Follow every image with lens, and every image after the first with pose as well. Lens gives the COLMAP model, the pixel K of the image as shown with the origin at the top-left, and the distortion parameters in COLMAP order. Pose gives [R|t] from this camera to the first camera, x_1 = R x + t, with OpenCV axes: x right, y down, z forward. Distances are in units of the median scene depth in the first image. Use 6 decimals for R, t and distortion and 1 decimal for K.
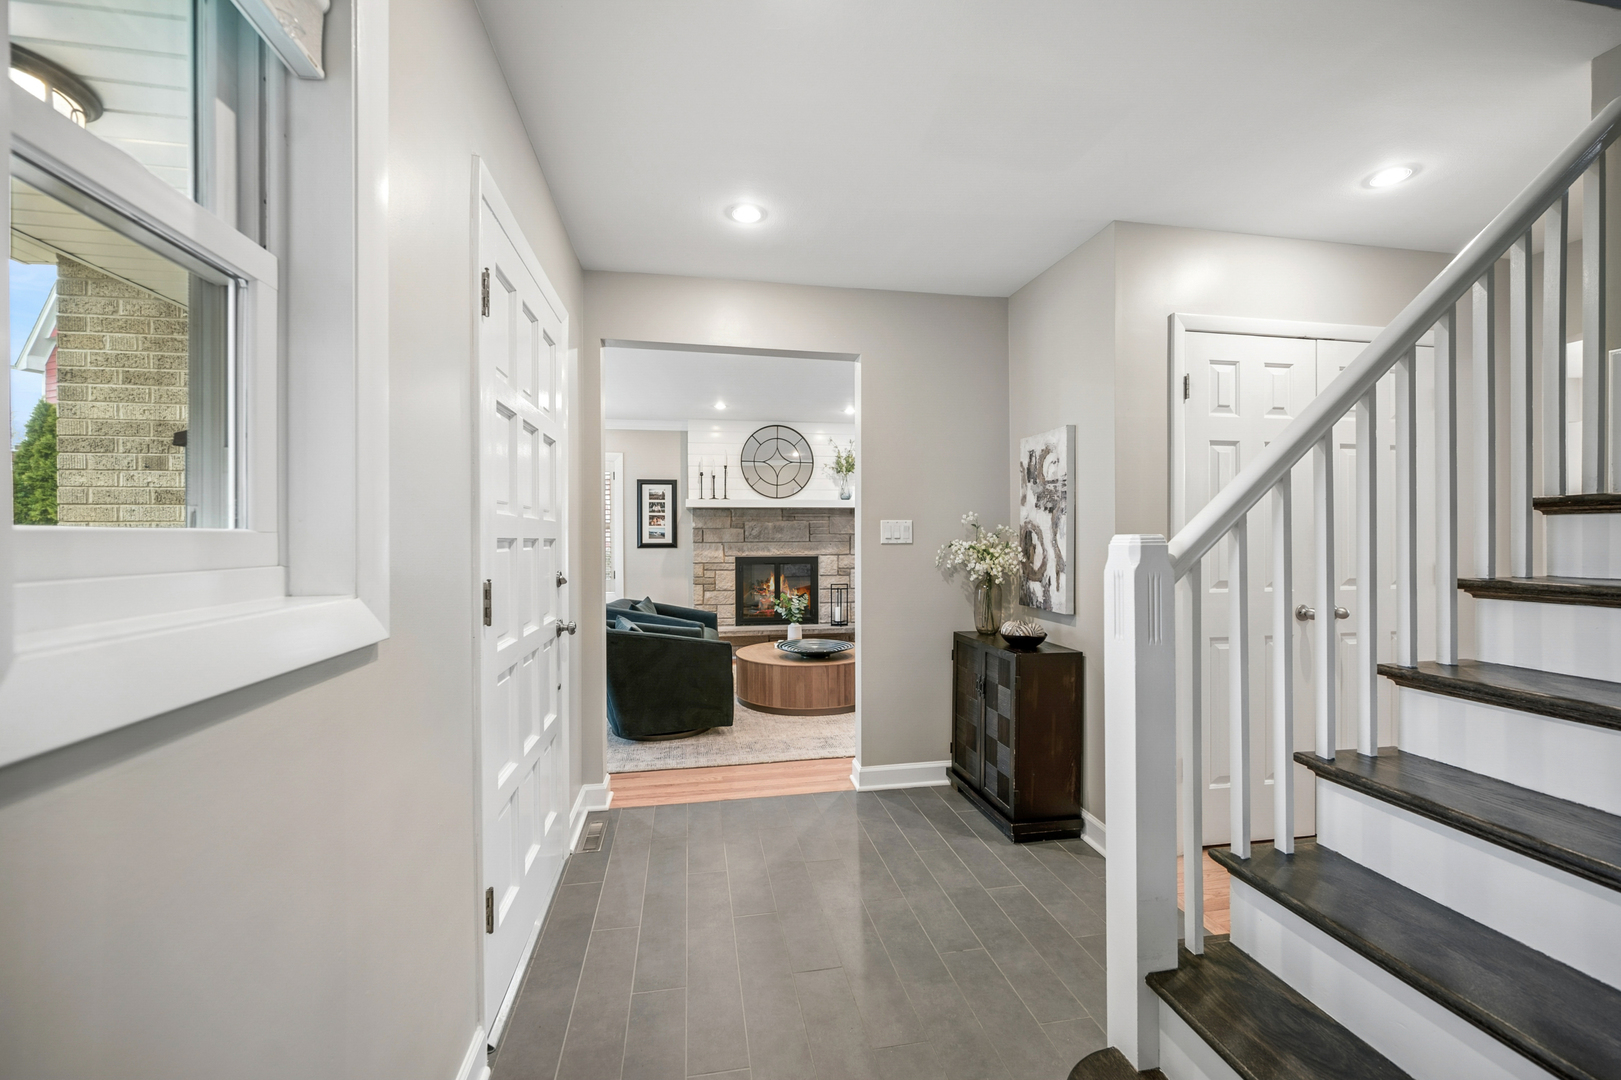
lens RADIAL K [[643.6, 0, 815.9], [0, 643.6, 545.1], [0, 0, 1]] dist [-0.002114, -0.000268]
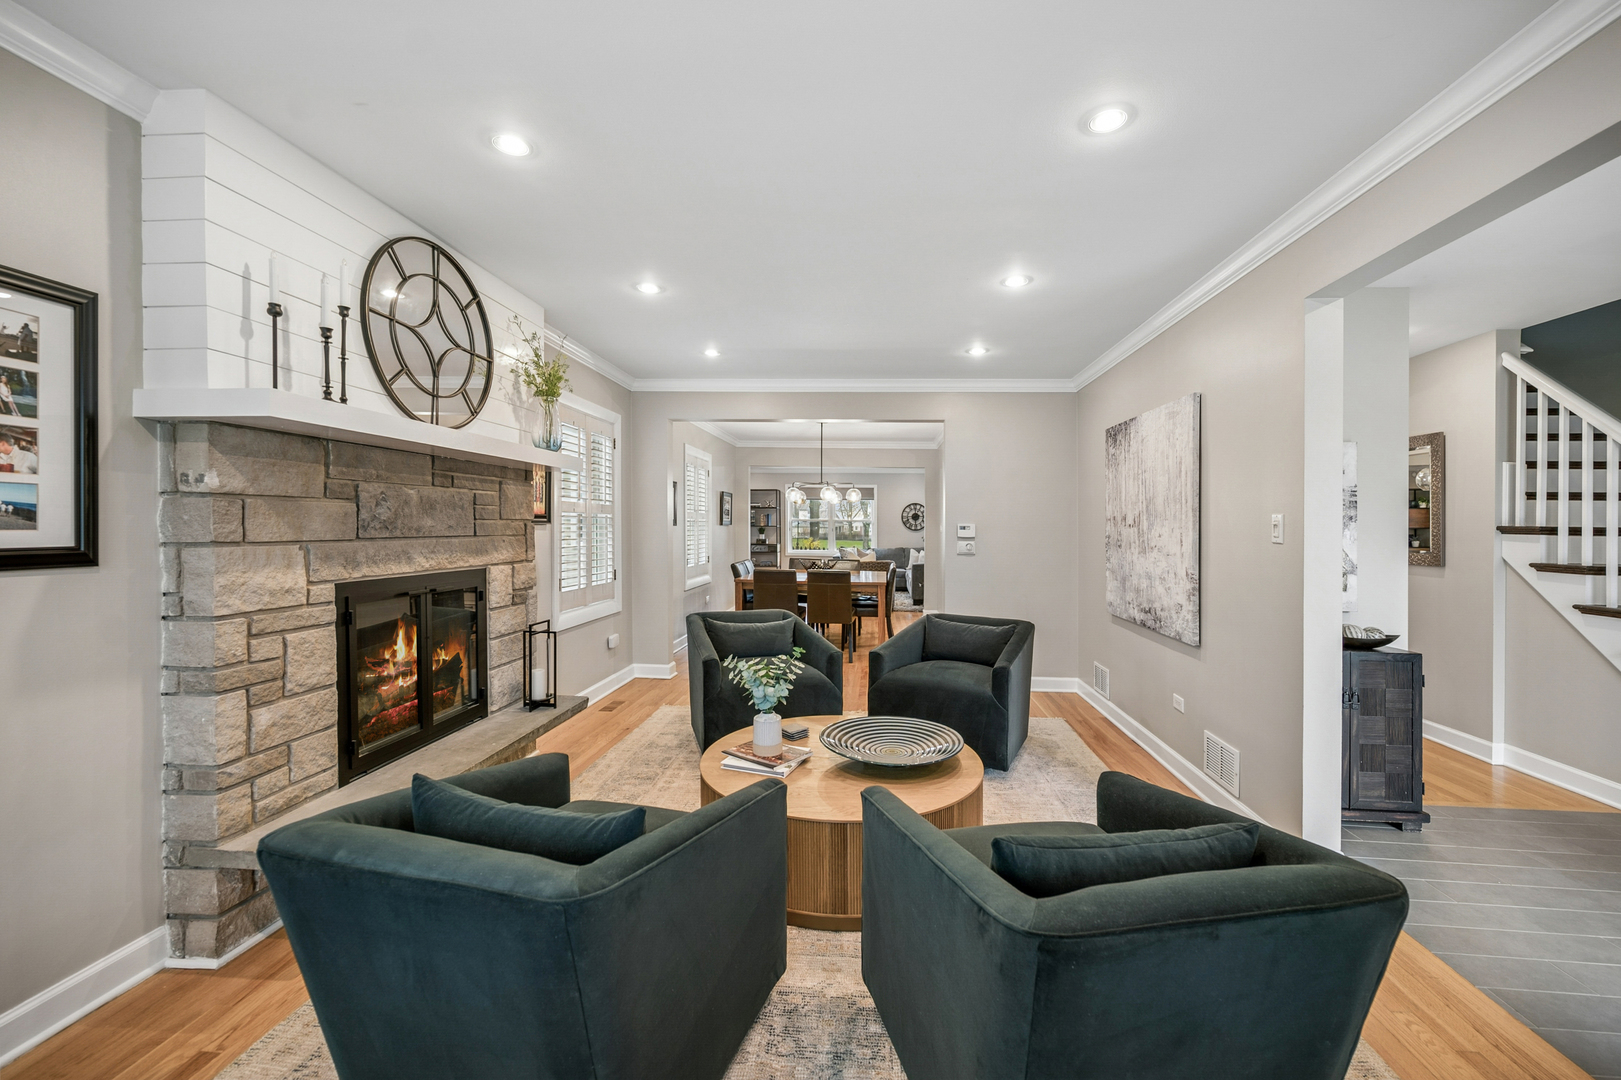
lens RADIAL K [[643.6, 0, 821.2], [0, 643.6, 527.3], [0, 0, 1]] dist [-0.002114, -0.000268]
pose [[0.268610, 0.005833, 0.963231, -0.381558], [-0.007308, 0.999965, -0.004017, -0.011776], [-0.963221, -0.005960, 0.268643, 0.663694]]
